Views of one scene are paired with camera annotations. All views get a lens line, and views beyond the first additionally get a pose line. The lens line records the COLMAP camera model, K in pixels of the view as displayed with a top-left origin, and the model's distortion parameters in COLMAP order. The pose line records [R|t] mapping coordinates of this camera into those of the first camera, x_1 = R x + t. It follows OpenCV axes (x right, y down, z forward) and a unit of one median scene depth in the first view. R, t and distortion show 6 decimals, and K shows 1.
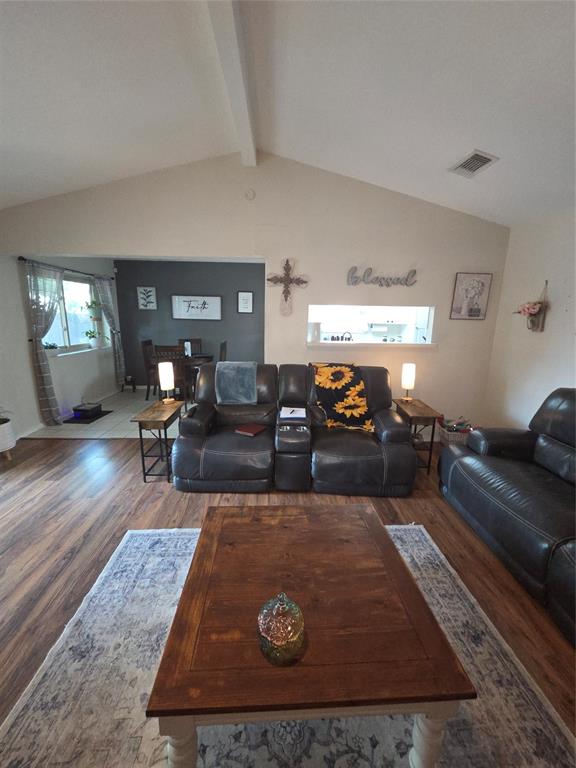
lens RADIAL K [[313.9, 0, 288.0], [0, 313.9, 384.0], [0, 0, 1]] dist [0.002119, 0.000227]
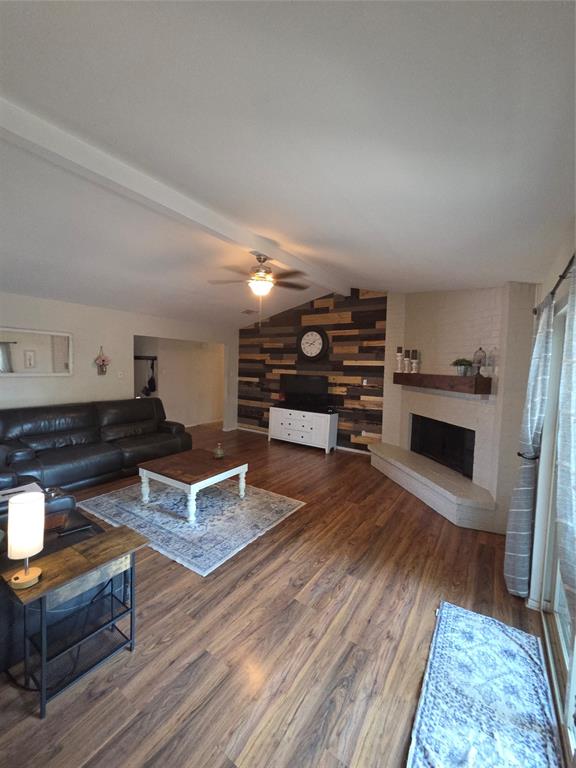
lens RADIAL K [[313.9, 0, 288.0], [0, 313.9, 384.0], [0, 0, 1]] dist [0.002119, 0.000227]
pose [[-0.810686, -0.074760, 0.580688, -1.472962], [0.085756, 0.965955, 0.244082, -0.467453], [-0.579167, 0.247672, -0.776675, 1.677204]]
